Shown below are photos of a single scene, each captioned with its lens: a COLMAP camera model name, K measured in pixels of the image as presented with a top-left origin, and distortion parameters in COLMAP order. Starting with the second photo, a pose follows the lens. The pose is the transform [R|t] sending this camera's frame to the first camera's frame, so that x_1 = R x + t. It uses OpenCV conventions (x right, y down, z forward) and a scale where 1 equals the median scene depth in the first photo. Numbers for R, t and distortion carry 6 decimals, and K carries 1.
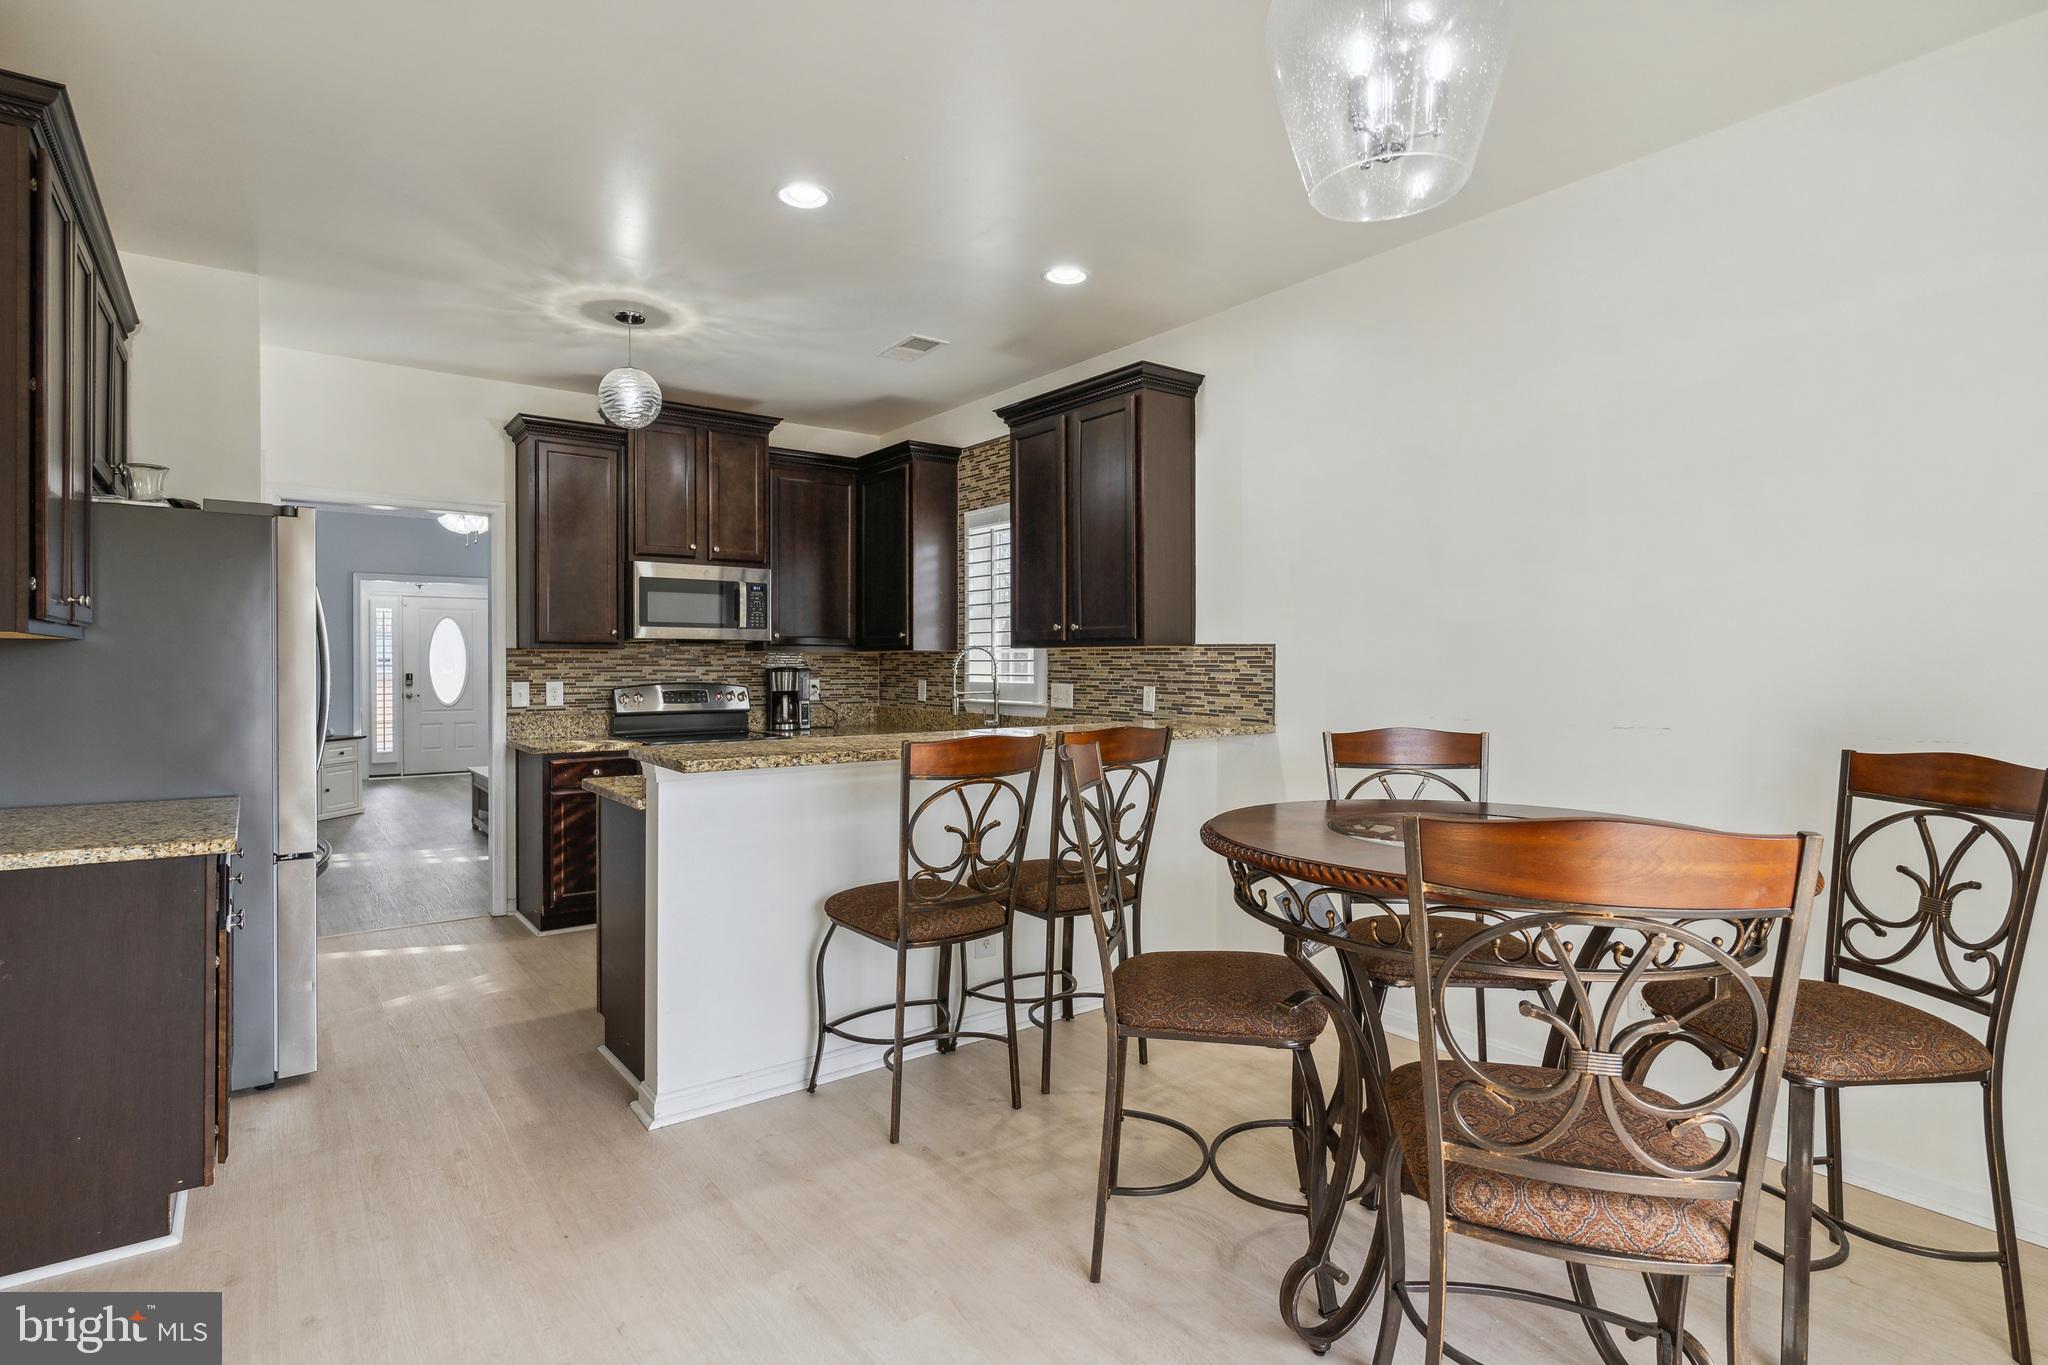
lens RADIAL K [[1006.7, 0, 1023.7], [0, 1006.7, 666.9], [0, 0, 1]] dist [-0.001556, 0.000173]
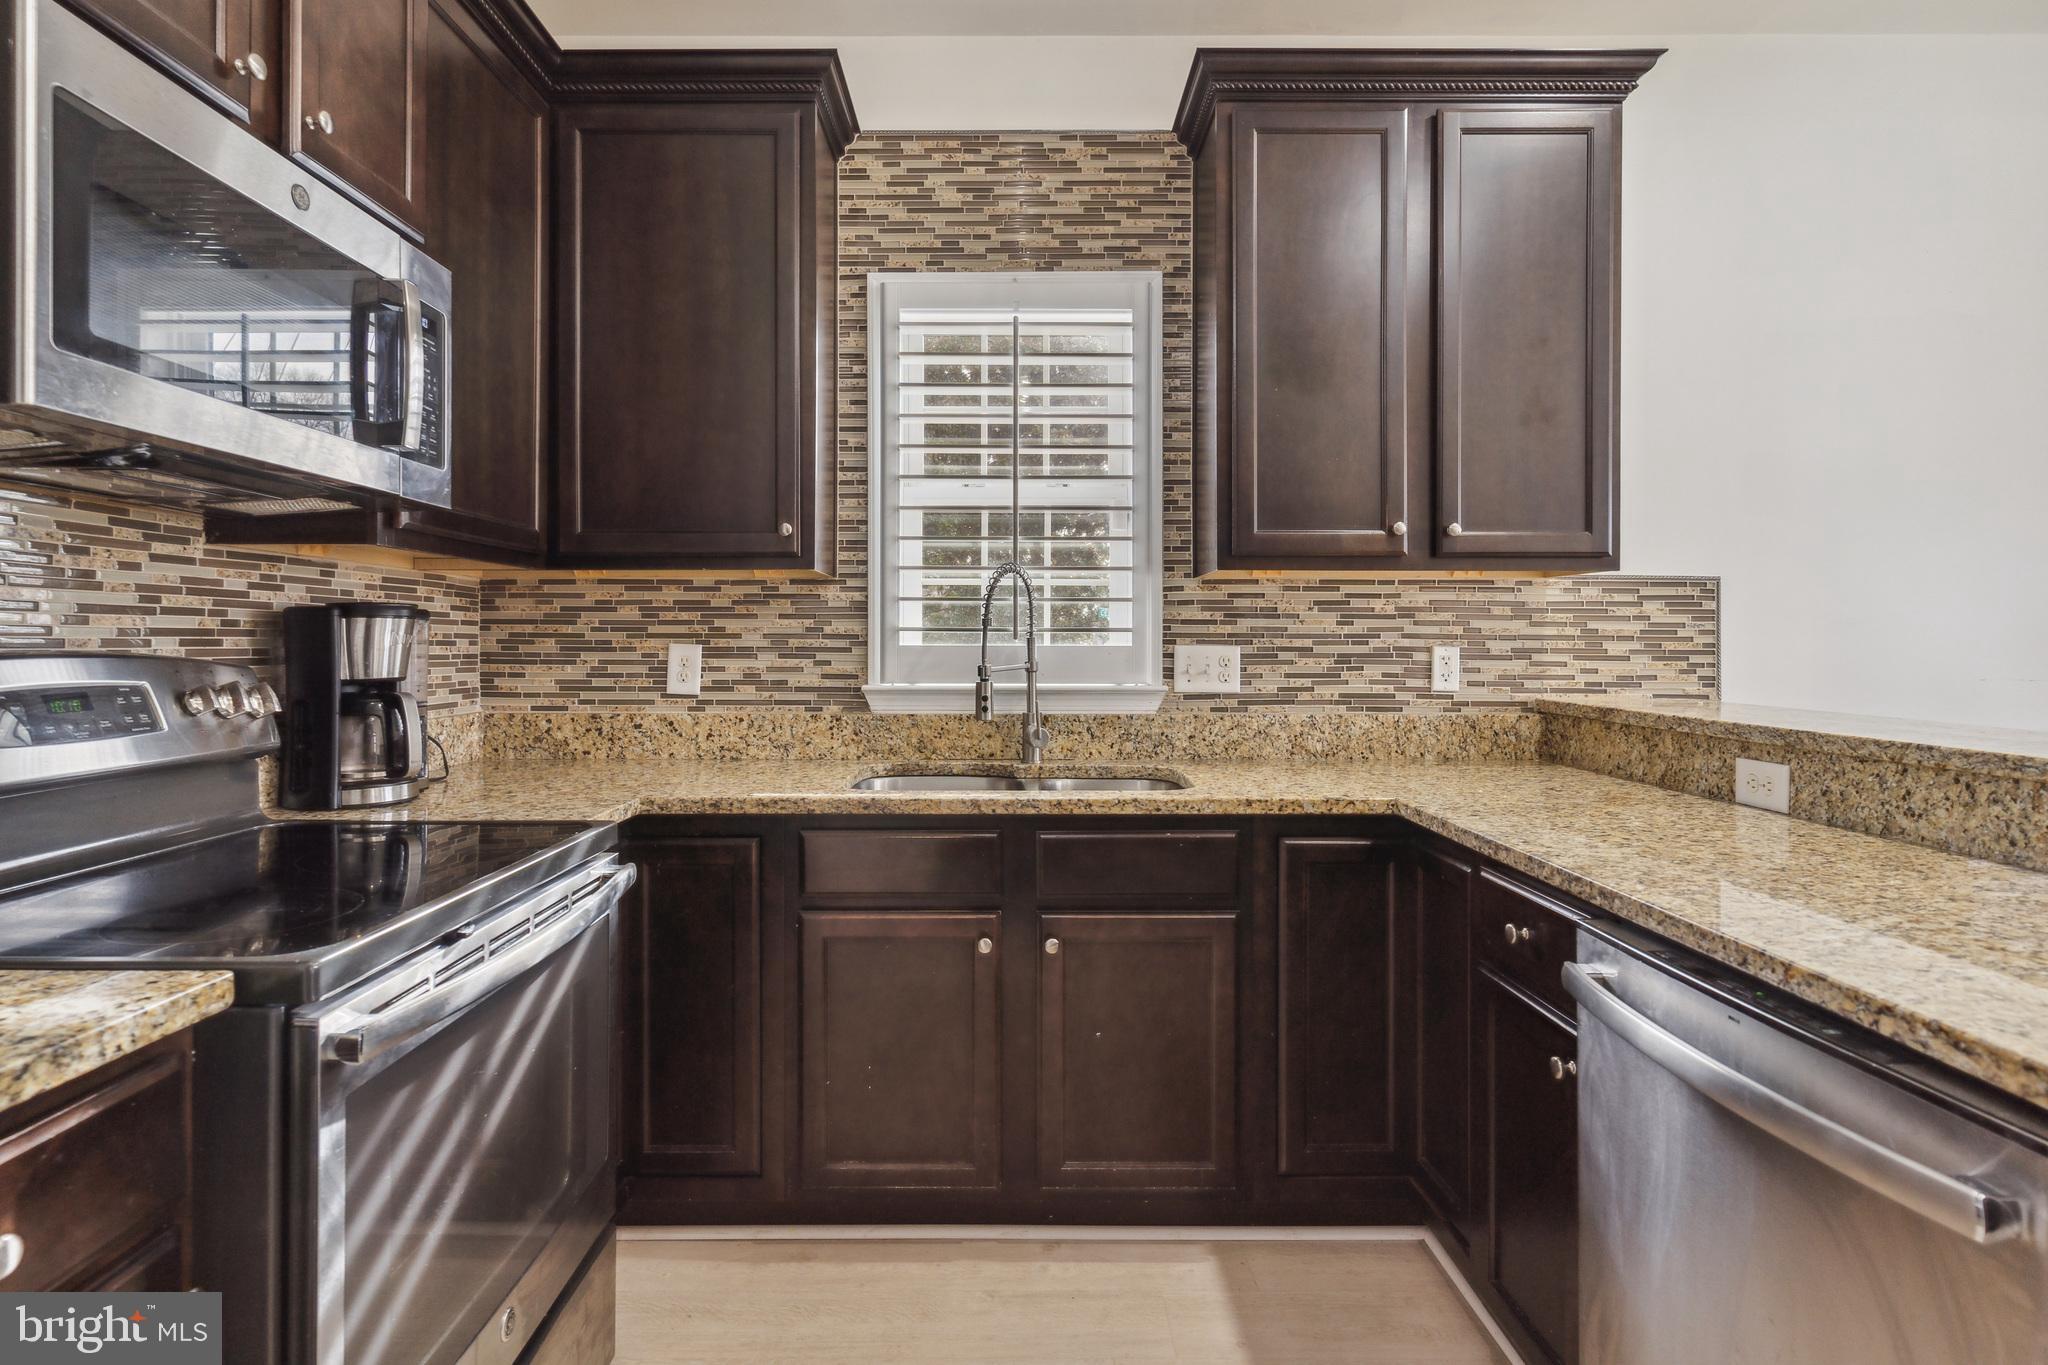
lens RADIAL K [[1006.7, 0, 994.9], [0, 1006.7, 643.1], [0, 0, 1]] dist [-0.001556, 0.000173]
pose [[0.613163, -0.000038, 0.789957, -0.447226], [0.001618, 0.999998, -0.001207, 0.016336], [-0.789955, 0.002018, 0.613162, 0.793110]]
